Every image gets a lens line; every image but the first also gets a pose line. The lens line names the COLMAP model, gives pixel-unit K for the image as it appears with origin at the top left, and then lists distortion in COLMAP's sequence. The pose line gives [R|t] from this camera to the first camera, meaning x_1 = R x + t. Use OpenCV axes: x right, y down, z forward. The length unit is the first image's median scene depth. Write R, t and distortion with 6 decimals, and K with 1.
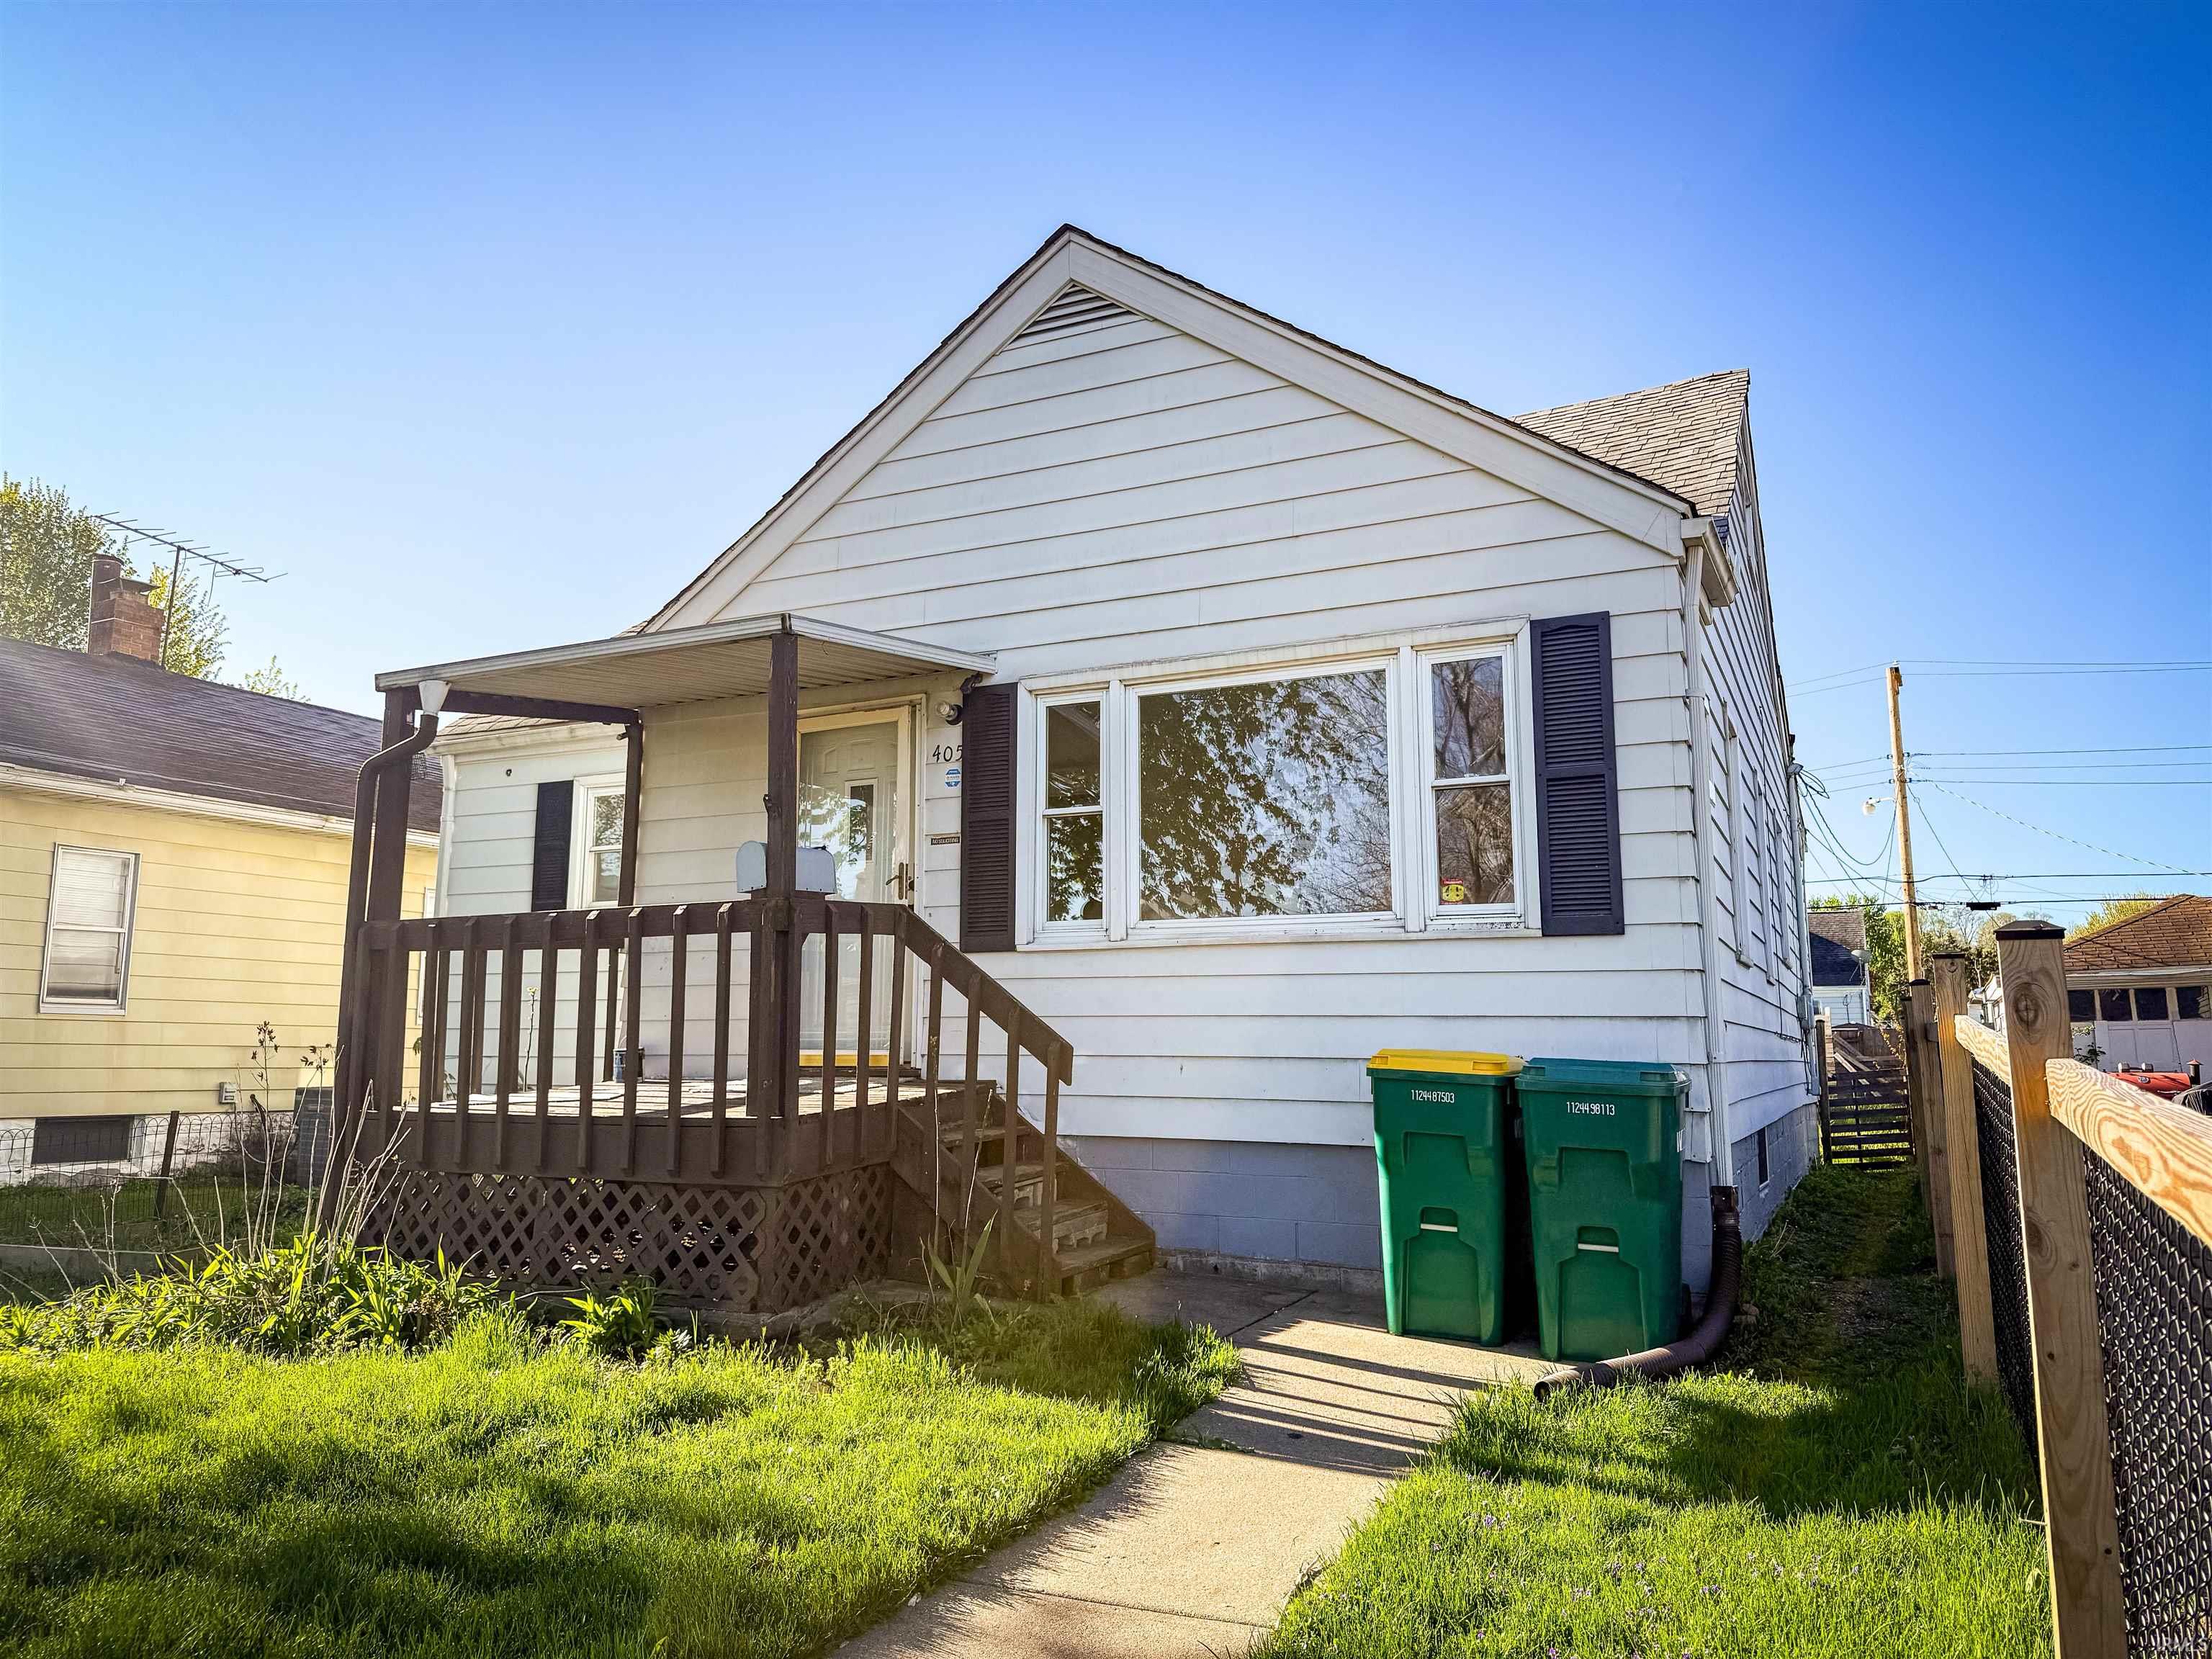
lens RADIAL K [[1527.0, 0, 1106.0], [0, 1527.0, 829.5], [0, 0, 1]] dist [0.092264, -0.134480]
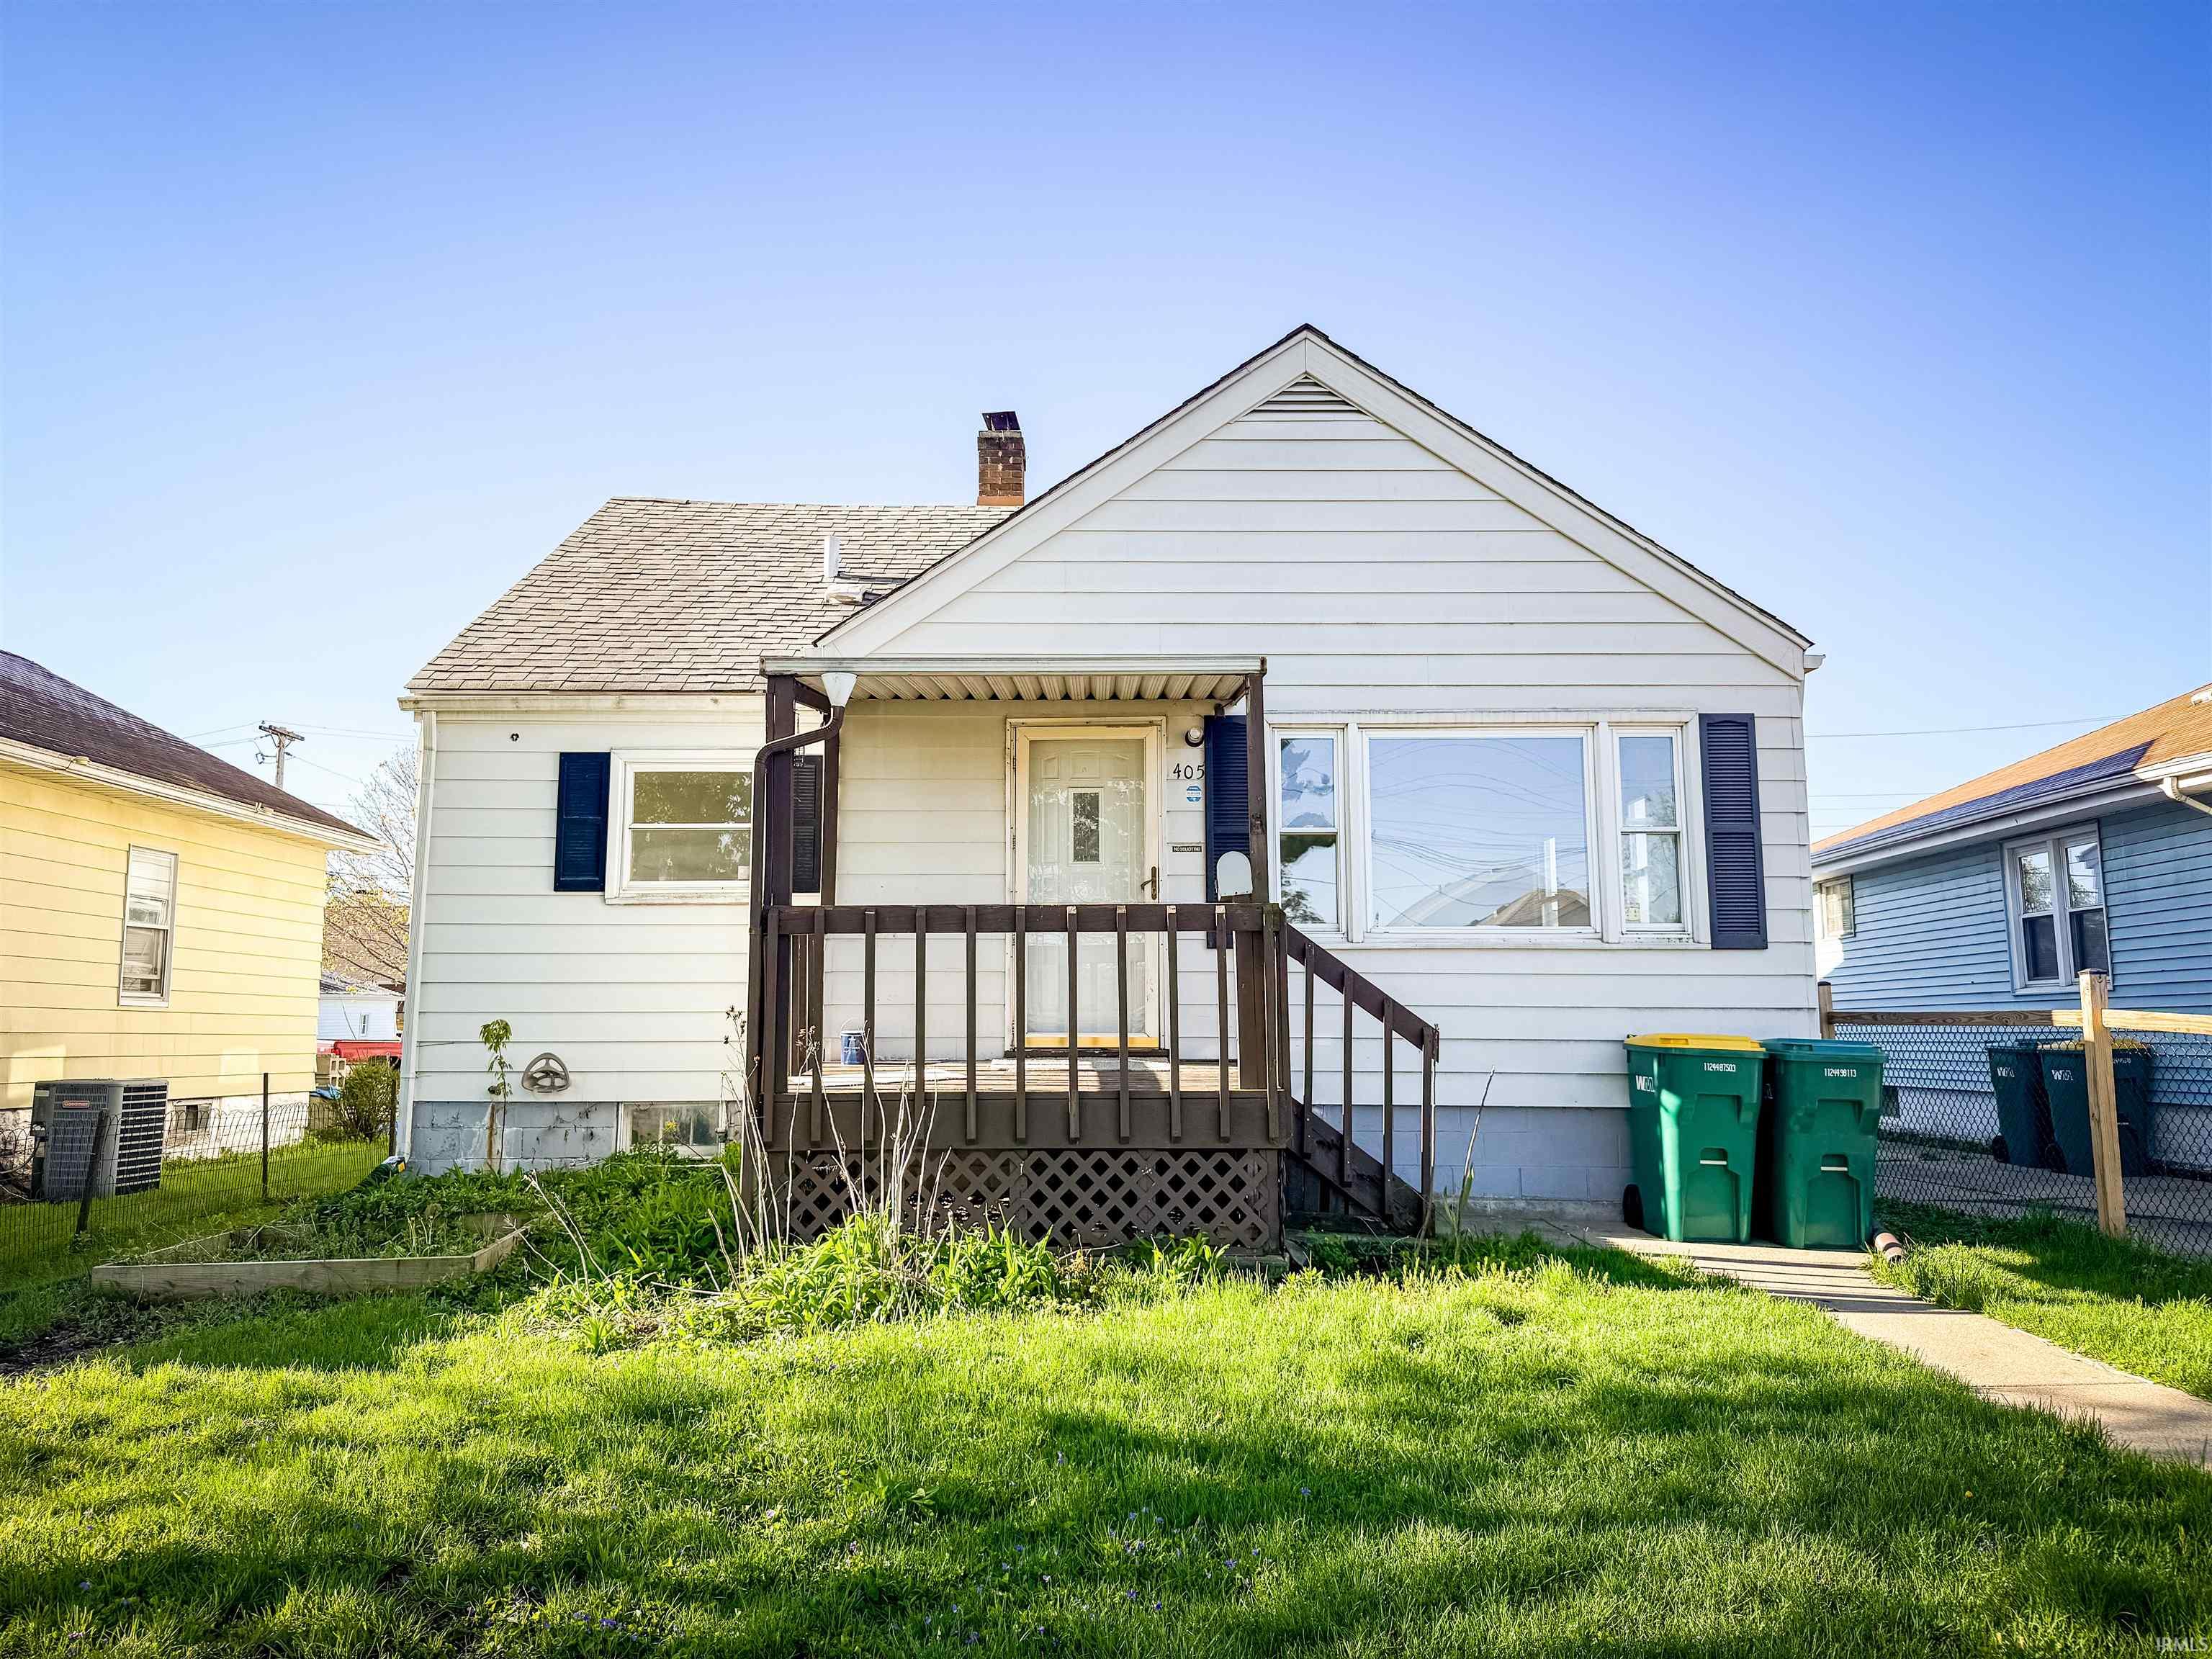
lens RADIAL K [[1553.3, 0, 1104.0], [0, 1553.3, 845.6], [0, 0, 1]] dist [0.091262, -0.143366]
pose [[0.897329, 0.049906, 0.438531, -0.707710], [-0.059426, 0.998201, 0.008000, -0.000738], [-0.437343, -0.033239, 0.898680, -0.006585]]
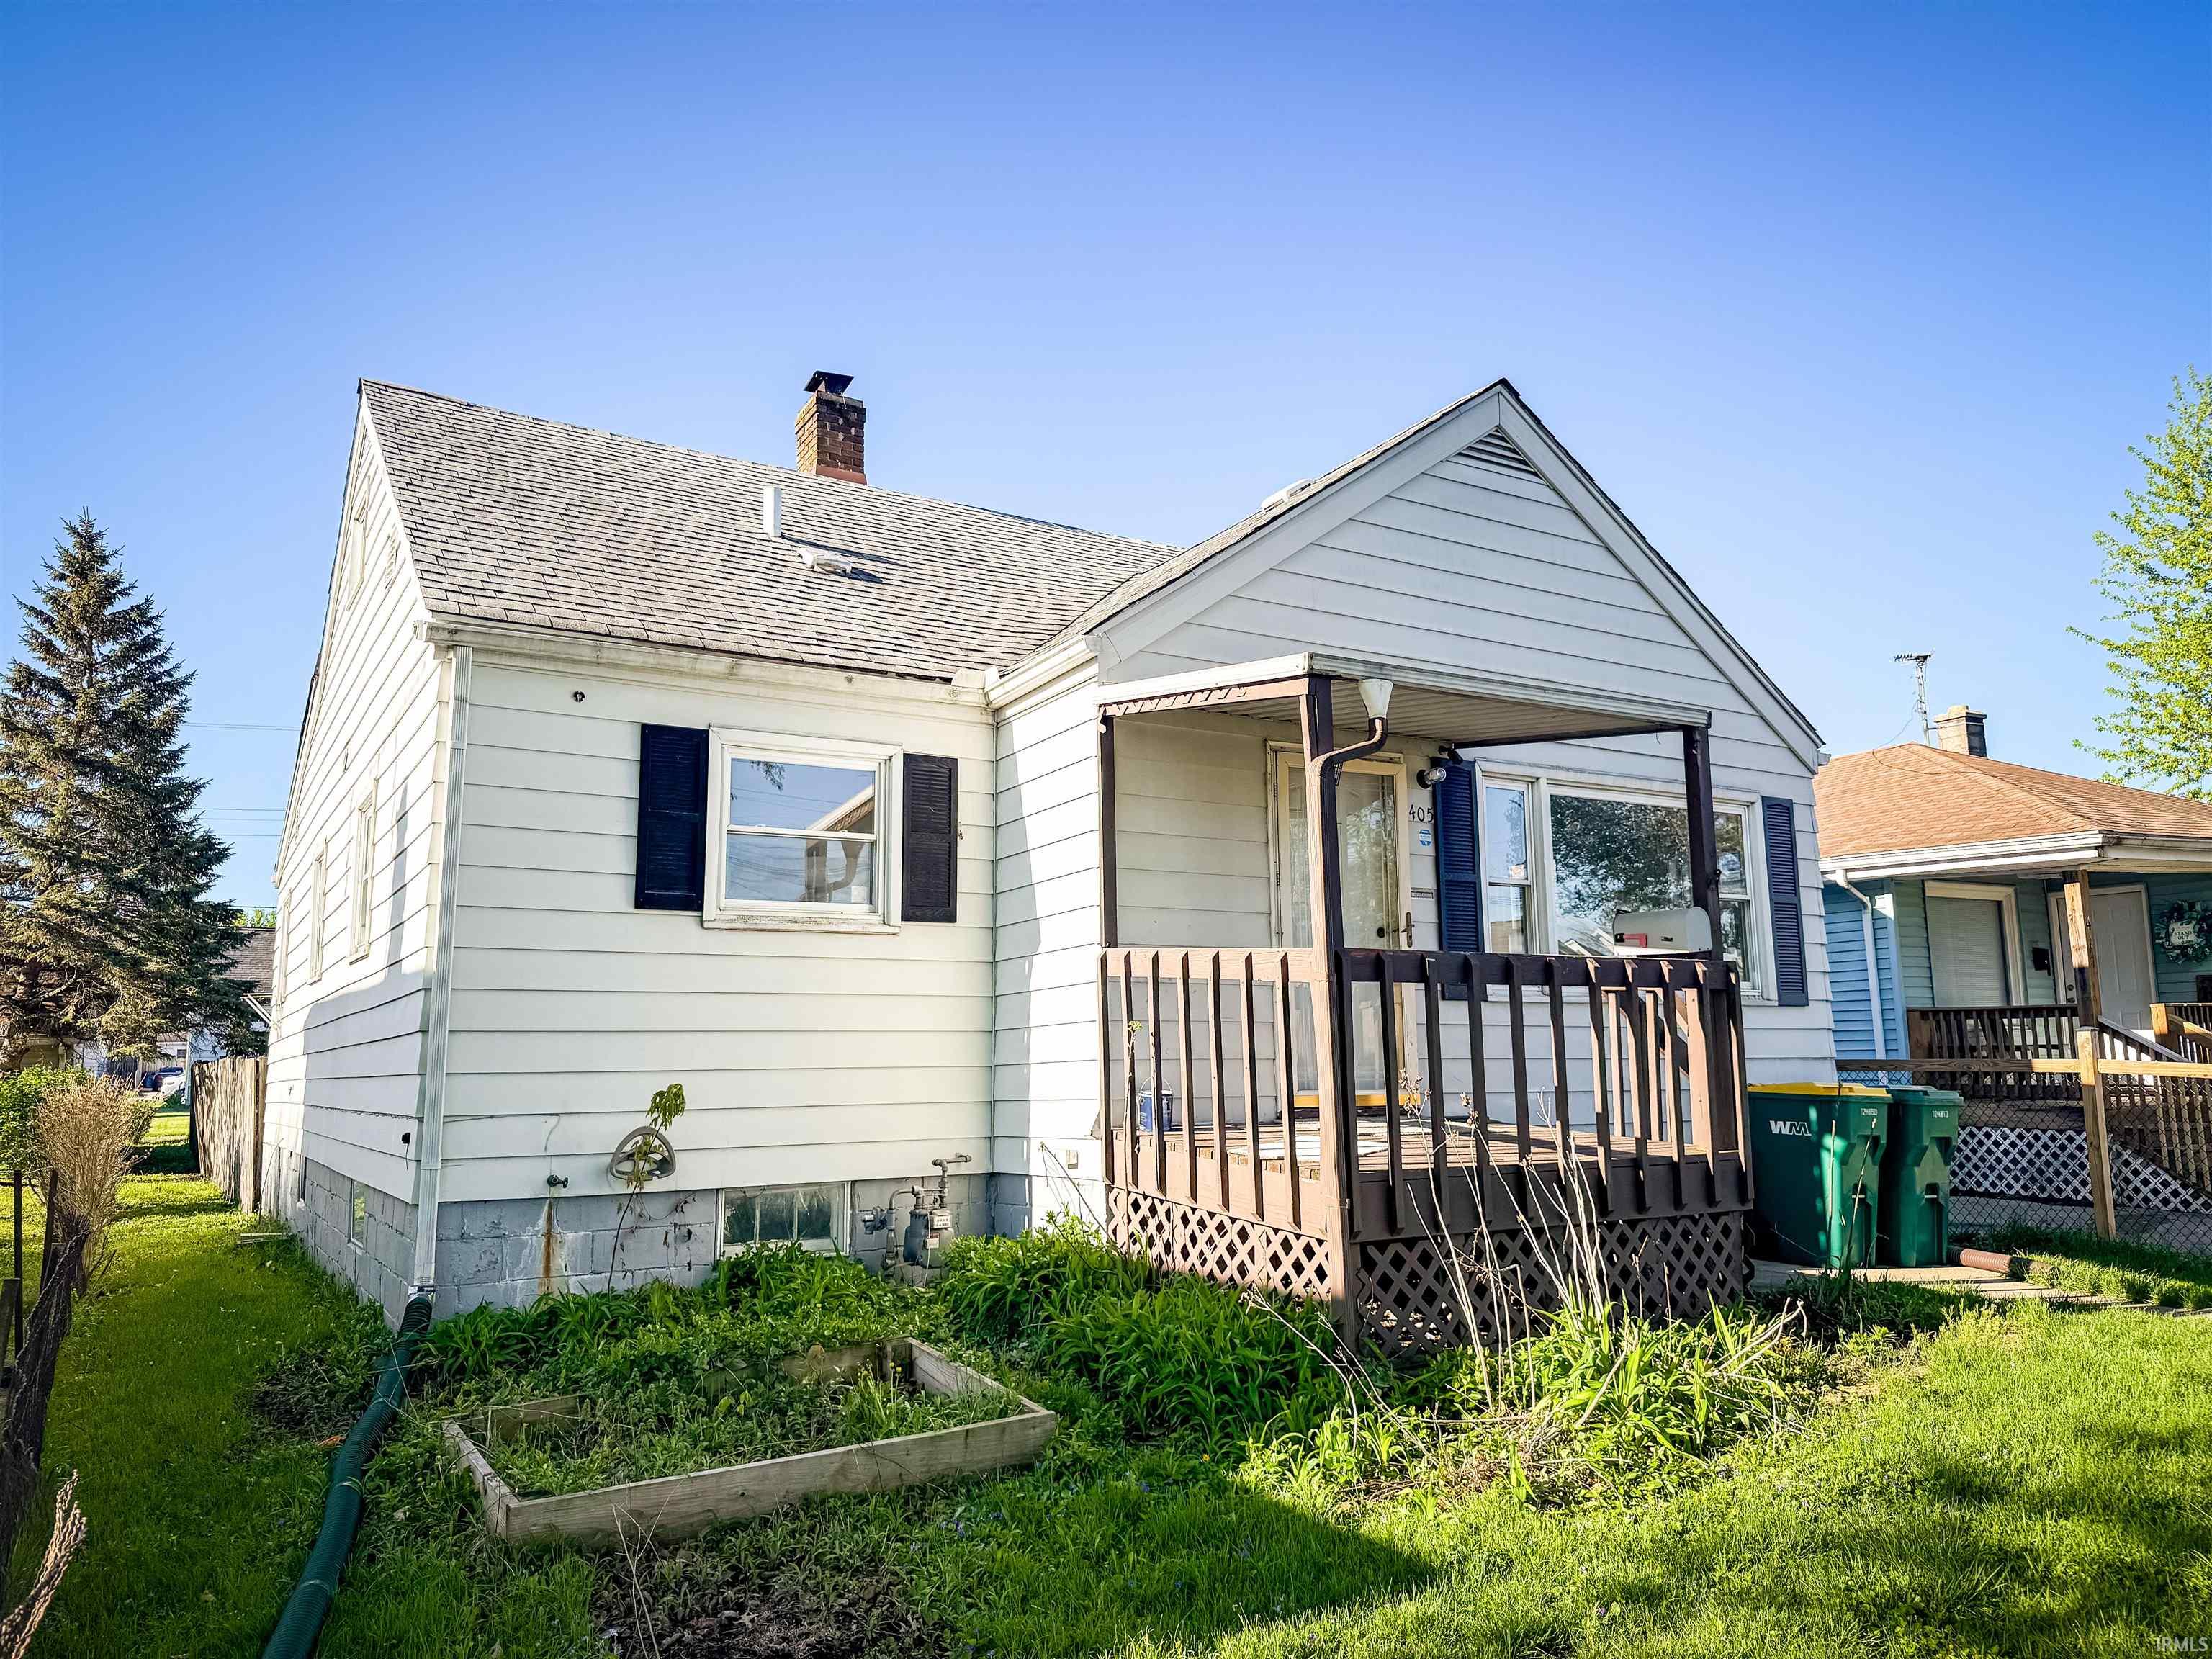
lens RADIAL K [[1553.3, 0, 1104.0], [0, 1553.3, 845.6], [0, 0, 1]] dist [0.091262, -0.143366]
pose [[0.541057, 0.106768, 0.834181, -1.224943], [-0.106695, 0.992608, -0.057842, 0.064306], [-0.834191, -0.057707, 0.548449, 0.621914]]
